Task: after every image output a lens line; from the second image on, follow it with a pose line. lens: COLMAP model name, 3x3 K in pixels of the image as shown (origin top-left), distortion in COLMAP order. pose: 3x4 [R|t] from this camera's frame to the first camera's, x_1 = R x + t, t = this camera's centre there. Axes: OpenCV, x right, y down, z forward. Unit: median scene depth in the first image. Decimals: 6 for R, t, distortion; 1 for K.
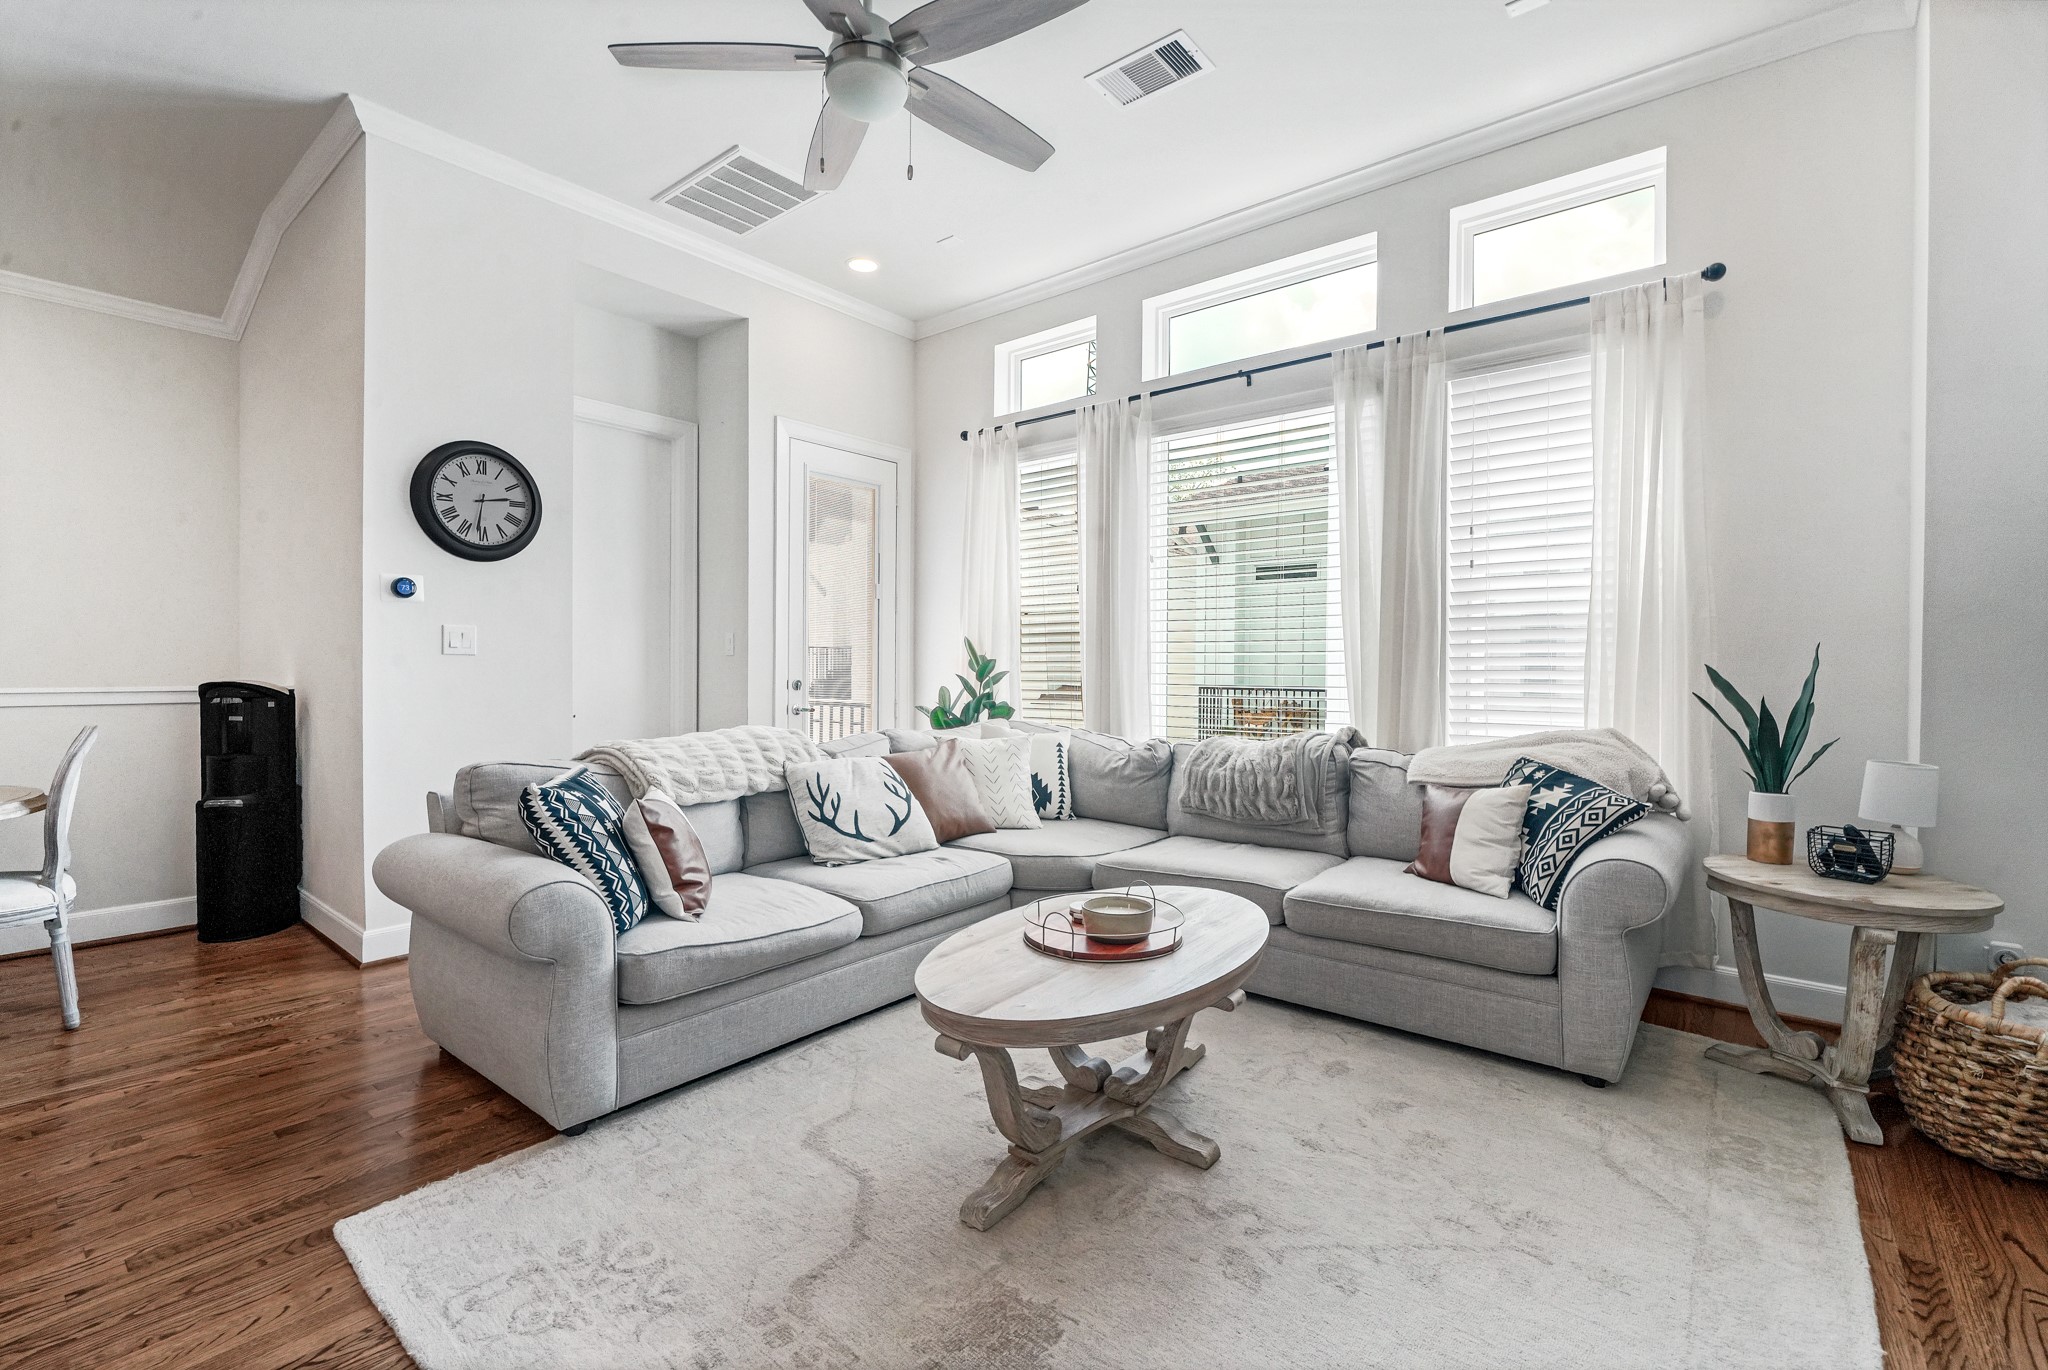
lens RADIAL K [[909.9, 0, 1019.4], [0, 909.9, 659.3], [0, 0, 1]] dist [-0.001286, -0.000538]
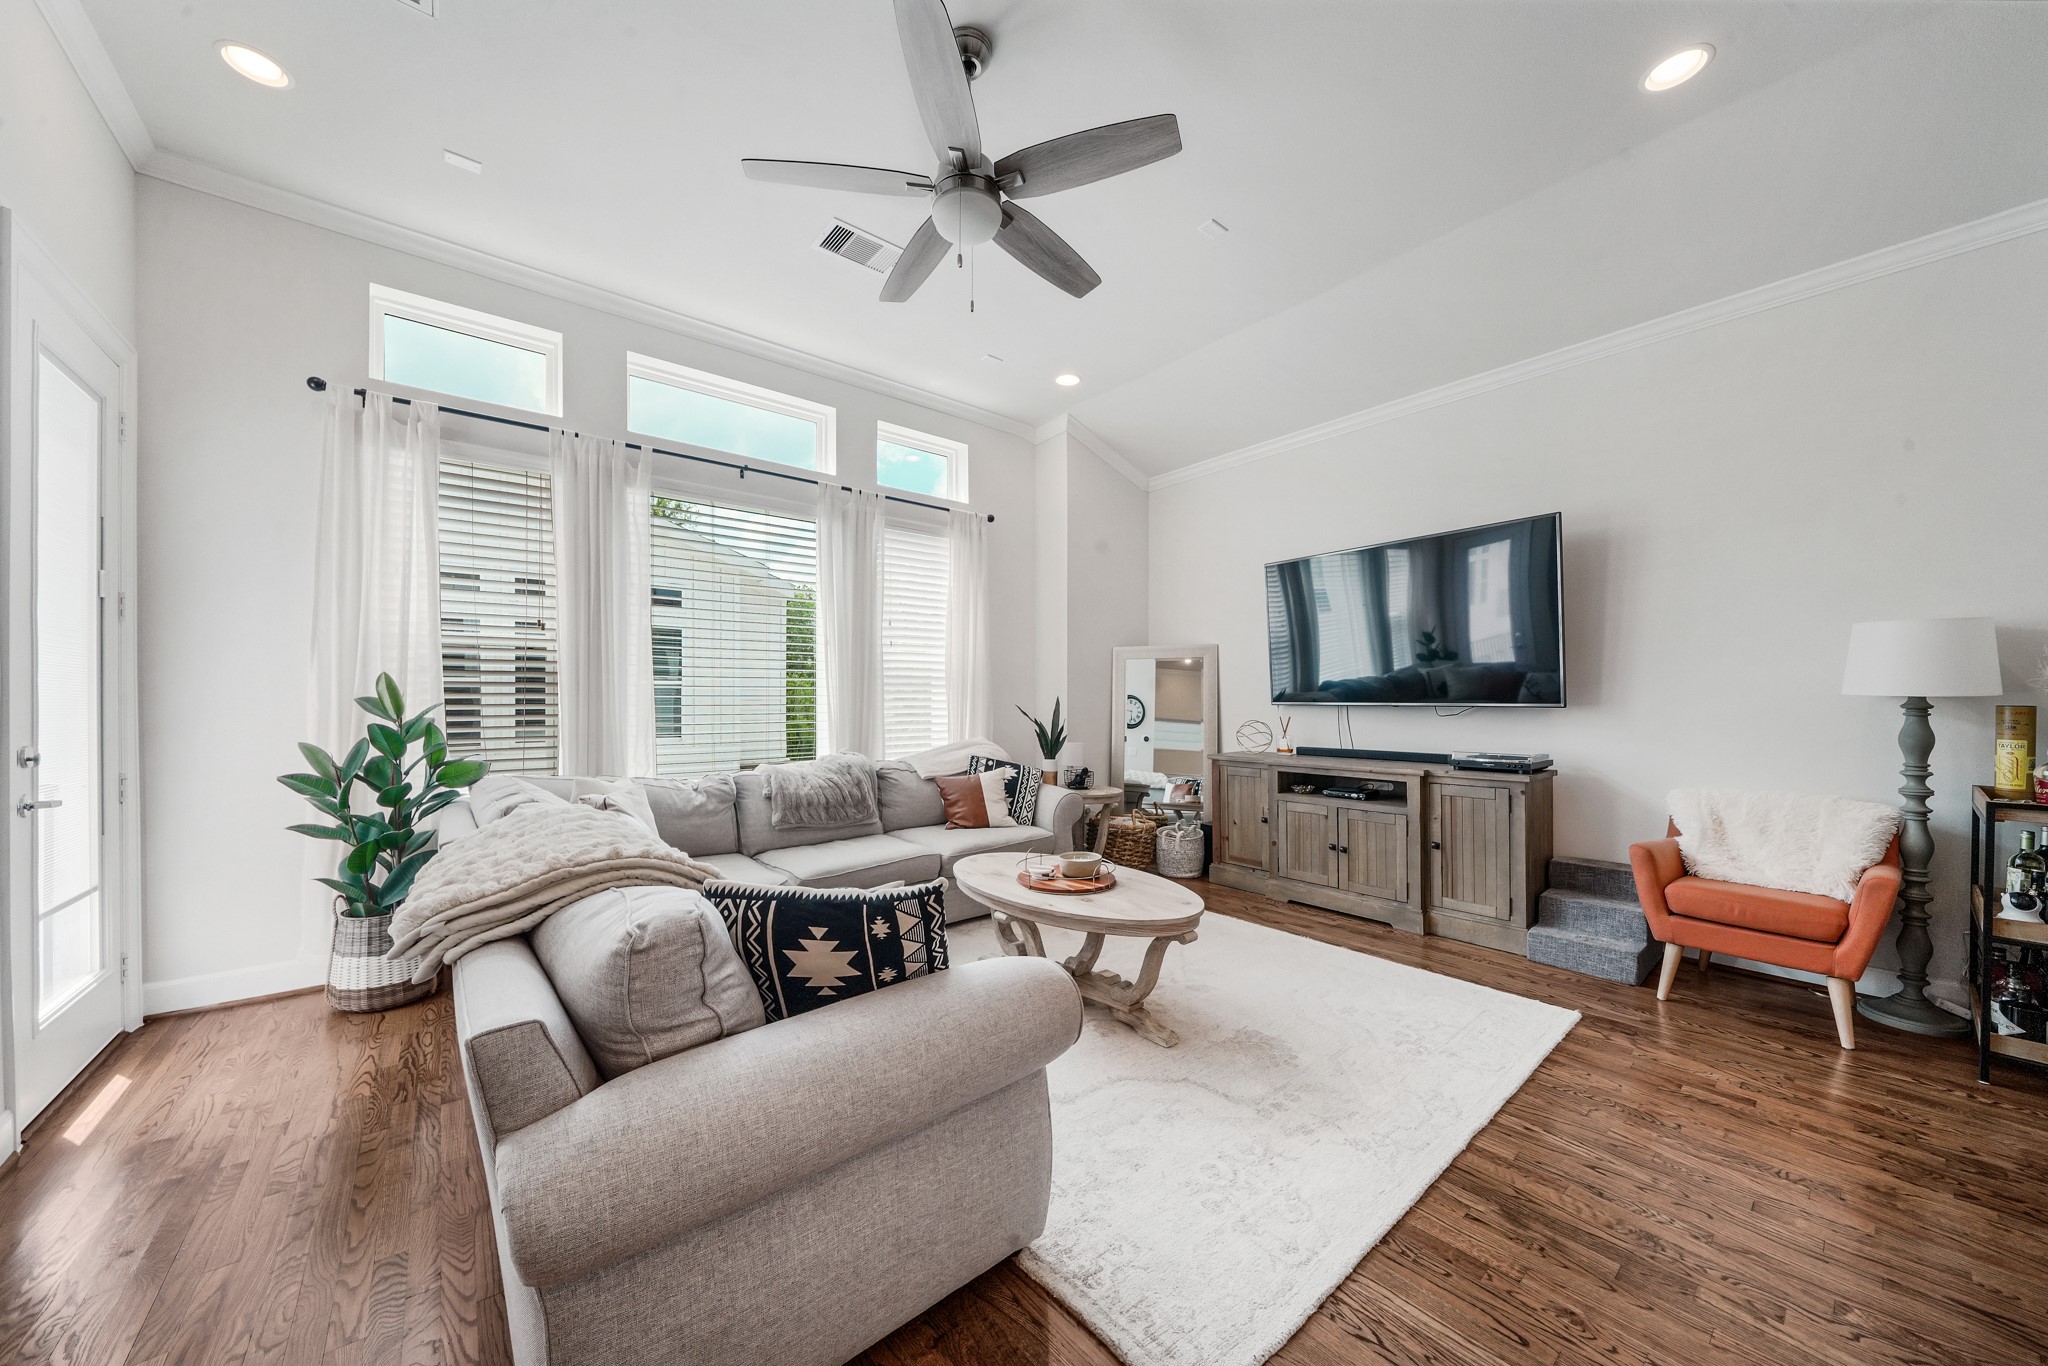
lens RADIAL K [[716.3, 0, 1022.0], [0, 716.3, 689.1], [0, 0, 1]] dist [-0.002689, -0.000177]
pose [[0.183291, 0.010165, 0.983006, -0.684670], [-0.005550, 0.999941, -0.009305, -0.012003], [-0.983043, -0.003750, 0.183337, 0.500557]]
